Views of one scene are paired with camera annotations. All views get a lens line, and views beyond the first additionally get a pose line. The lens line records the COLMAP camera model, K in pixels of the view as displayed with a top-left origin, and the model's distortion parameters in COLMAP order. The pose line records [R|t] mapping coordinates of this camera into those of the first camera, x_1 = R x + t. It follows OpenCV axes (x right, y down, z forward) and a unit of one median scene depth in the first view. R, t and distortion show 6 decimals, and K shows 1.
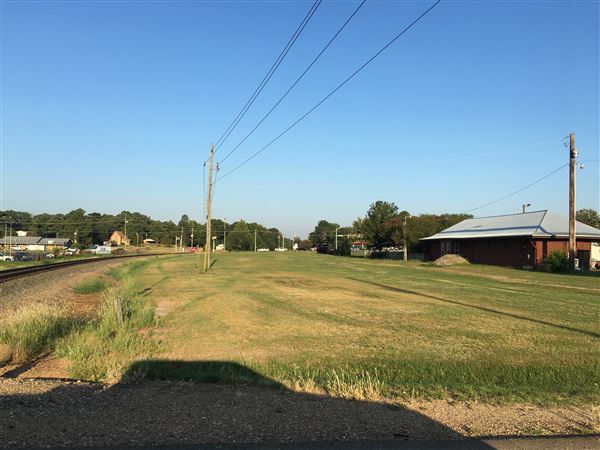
lens RADIAL K [[517.4, 0, 300.0], [0, 517.4, 225.0], [0, 0, 1]] dist [0.077255, -0.009997]
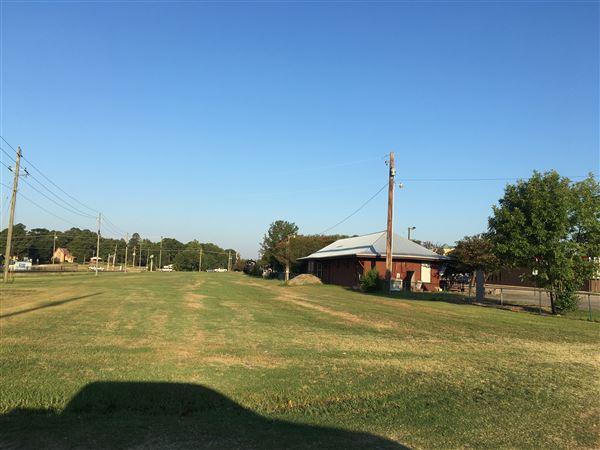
lens RADIAL K [[517.4, 0, 300.0], [0, 517.4, 225.0], [0, 0, 1]] dist [0.077255, -0.009997]
pose [[0.999117, 0.028088, 0.031261, 0.191878], [-0.026633, 0.998586, -0.046006, 0.007550], [-0.032509, 0.045133, 0.998452, 0.025443]]
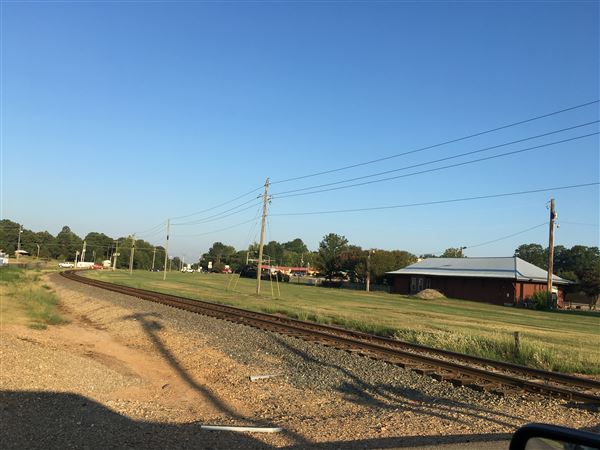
lens RADIAL K [[517.4, 0, 300.0], [0, 517.4, 225.0], [0, 0, 1]] dist [0.077255, -0.009997]
pose [[0.961933, 0.076396, 0.262389, -0.231458], [-0.065267, 0.996570, -0.050885, -0.005427], [-0.265376, 0.031822, 0.963620, -0.024801]]
